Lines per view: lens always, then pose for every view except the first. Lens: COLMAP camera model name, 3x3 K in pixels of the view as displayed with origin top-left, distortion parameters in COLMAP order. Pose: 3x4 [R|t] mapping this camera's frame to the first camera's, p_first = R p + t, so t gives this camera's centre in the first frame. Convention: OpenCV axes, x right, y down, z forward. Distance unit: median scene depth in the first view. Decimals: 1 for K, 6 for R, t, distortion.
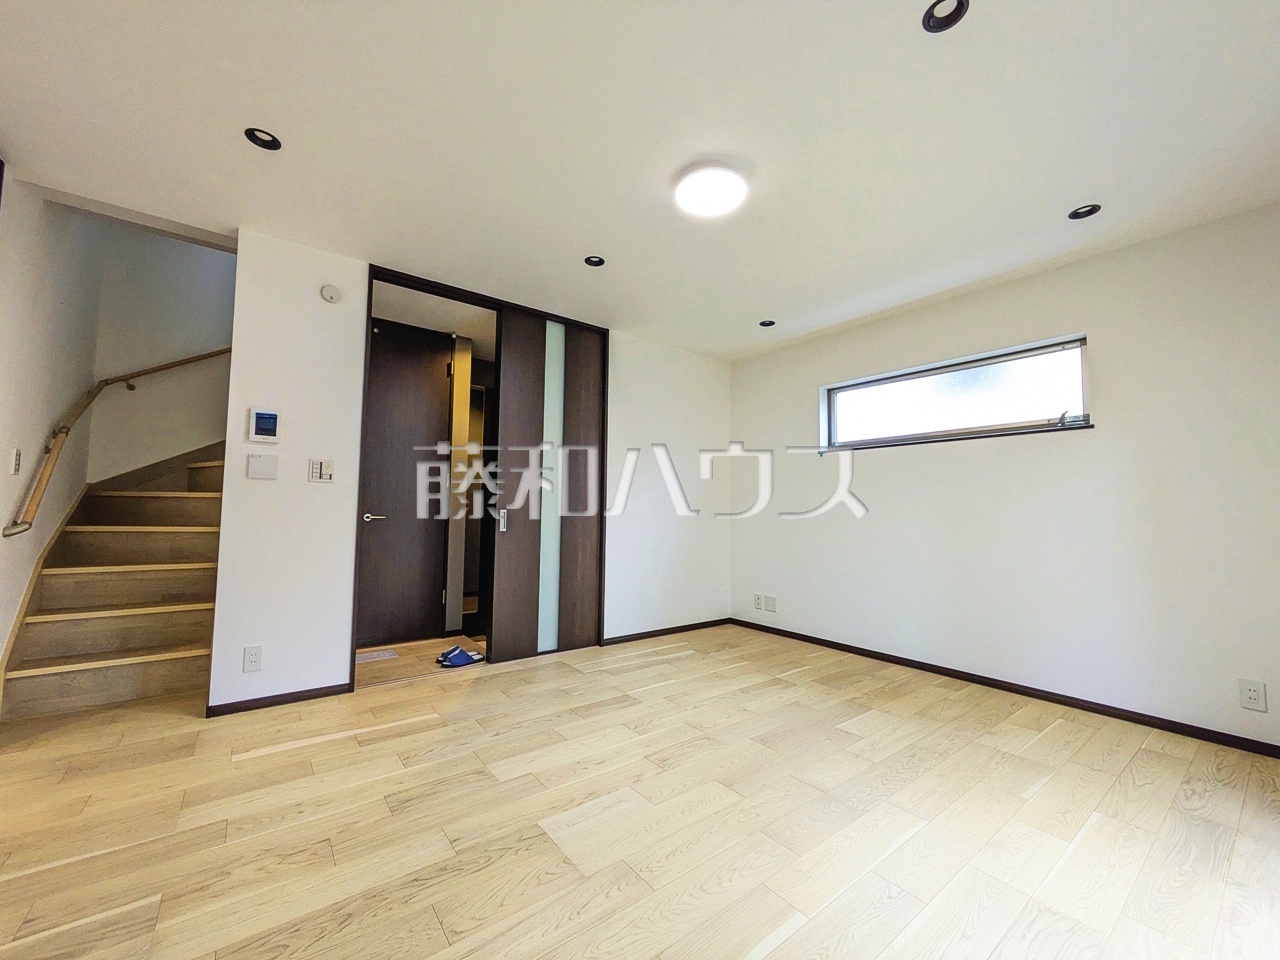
lens RADIAL K [[505.9, 0, 643.6], [0, 505.9, 480.4], [0, 0, 1]] dist [0.000650, 0.001137]
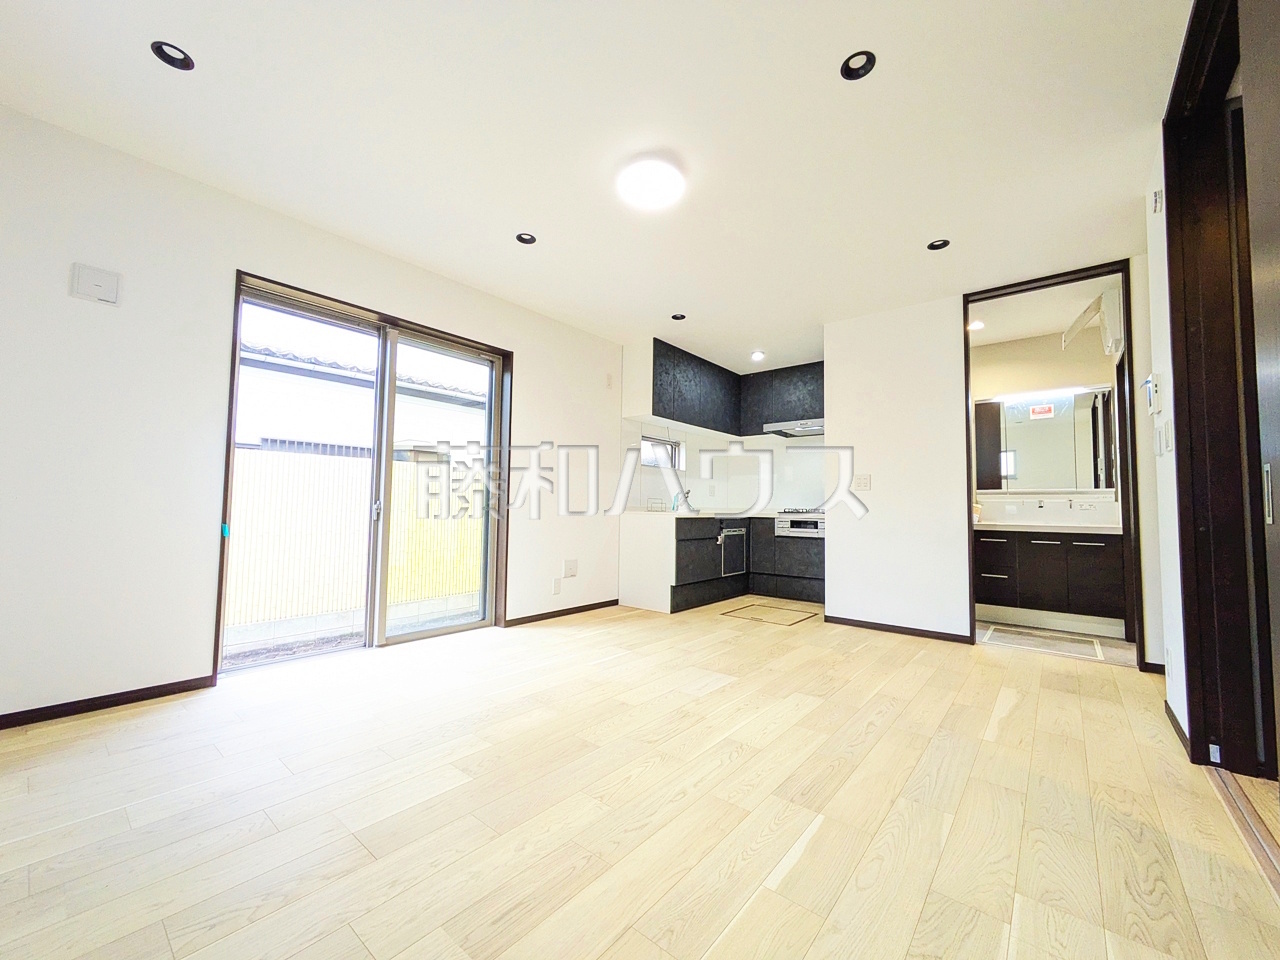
lens RADIAL K [[505.9, 0, 642.0], [0, 505.9, 481.9], [0, 0, 1]] dist [0.000650, 0.001137]
pose [[-0.974964, -0.039586, -0.218812, 0.305024], [-0.014336, 0.993169, -0.115799, 0.158202], [0.221901, -0.109763, -0.968871, 1.662648]]
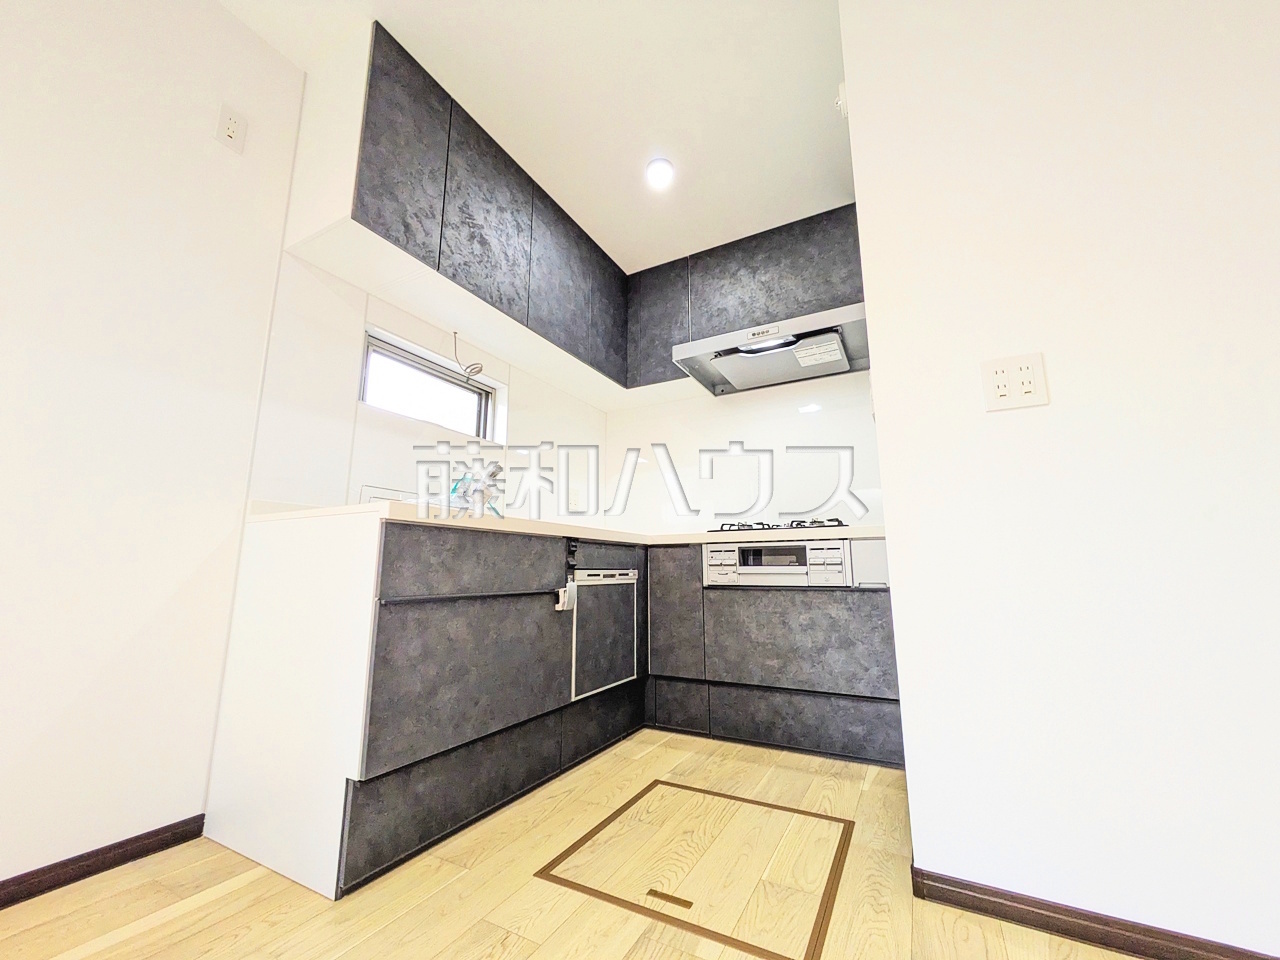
lens RADIAL K [[505.9, 0, 645.0], [0, 505.9, 483.8], [0, 0, 1]] dist [0.000650, 0.001137]
pose [[-0.913454, -0.081946, -0.398606, -0.211596], [0.015625, 0.971730, -0.235576, 0.162185], [0.406642, -0.221416, -0.886350, 0.567340]]
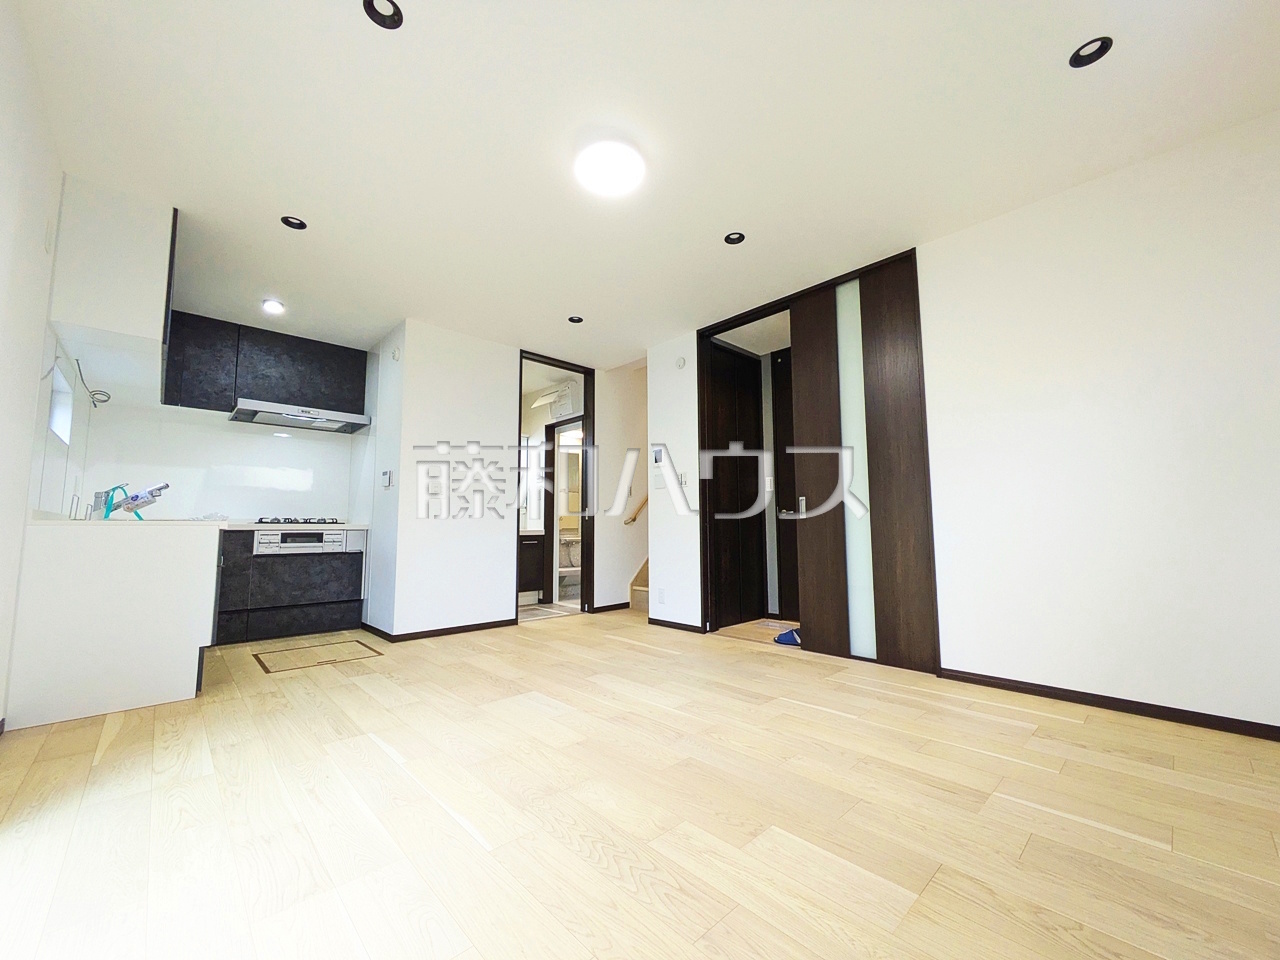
lens RADIAL K [[505.9, 0, 643.3], [0, 505.9, 479.3], [0, 0, 1]] dist [0.000650, 0.001137]
pose [[0.102517, -0.113660, -0.988216, 0.916959], [0.067943, 0.991931, -0.107039, 0.145487], [0.992408, -0.056169, 0.109412, 0.774233]]
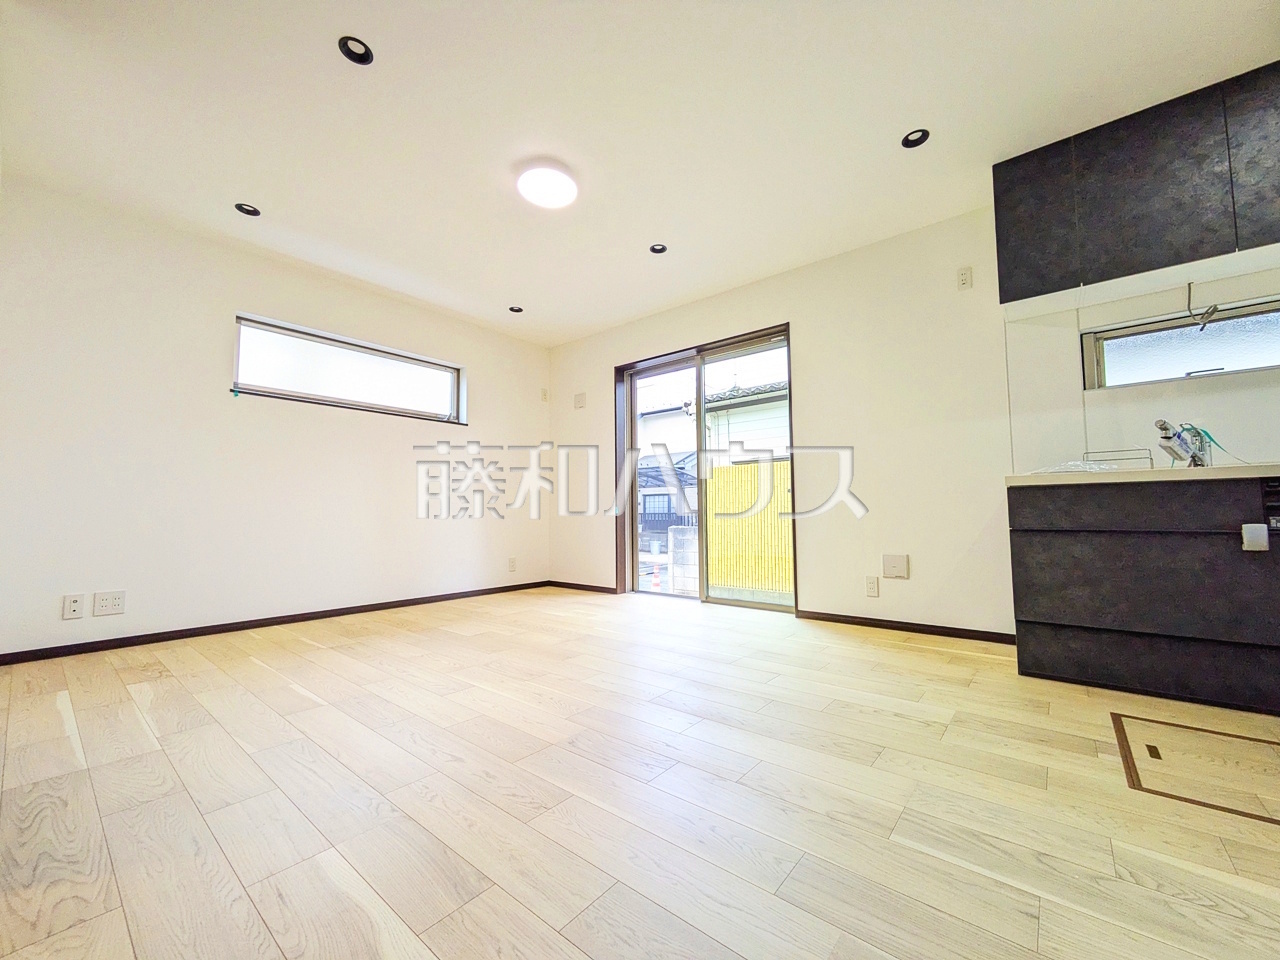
lens RADIAL K [[505.9, 0, 641.0], [0, 505.9, 476.8], [0, 0, 1]] dist [0.000650, 0.001137]
pose [[-0.220496, 0.060757, 0.973494, -0.884548], [-0.055405, 0.995666, -0.074690, 0.162666], [-0.973813, -0.070405, -0.216175, 0.841102]]
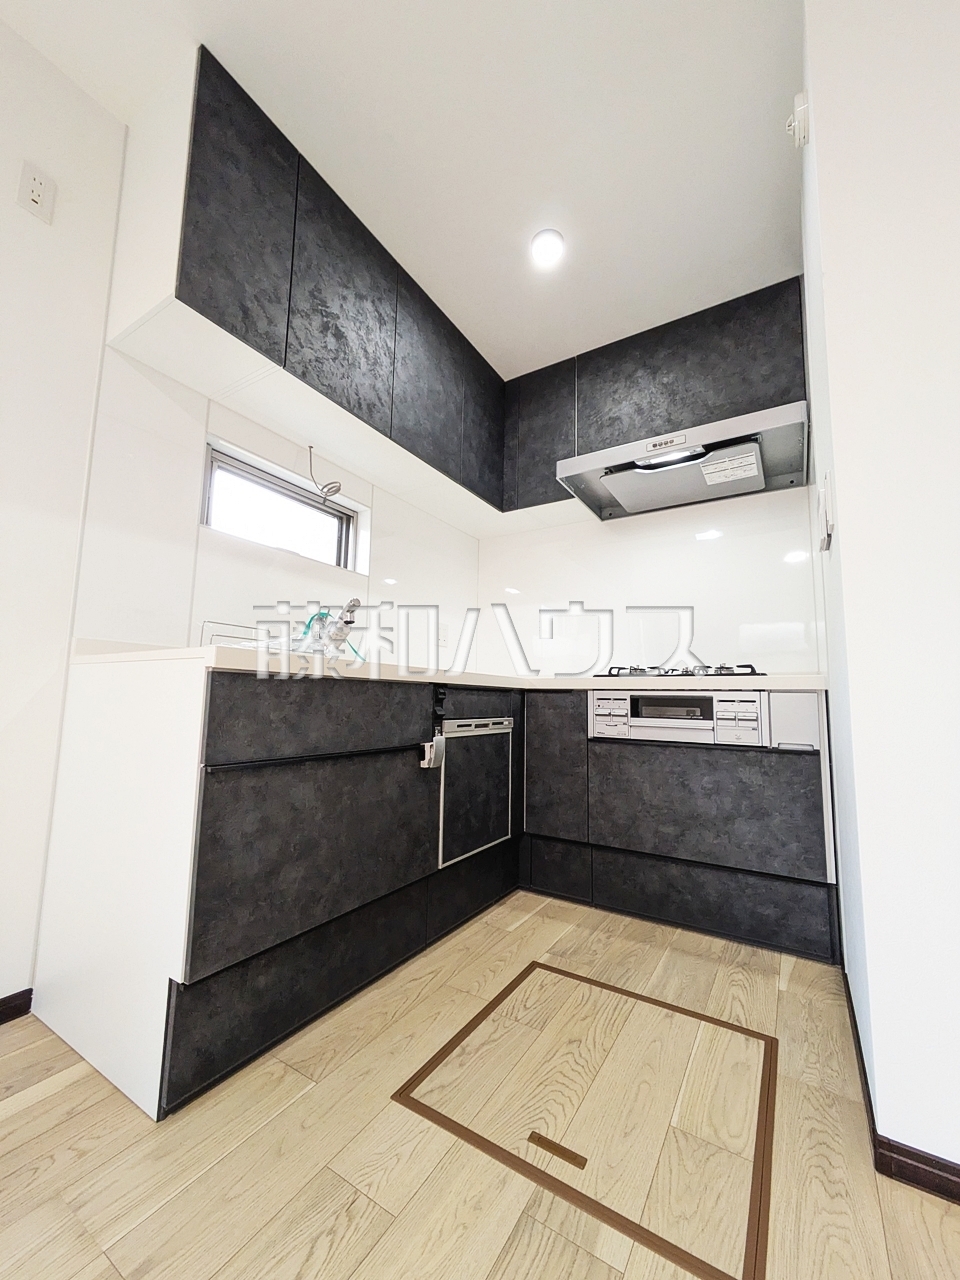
lens RADIAL K [[505.9, 0, 481.1], [0, 505.9, 644.8], [0, 0, 1]] dist [0.000650, 0.001137]
pose [[-0.936821, -0.070565, -0.342617, -0.239955], [-0.010702, 0.984765, -0.173559, 0.126093], [0.349645, -0.158927, -0.923304, 0.472389]]
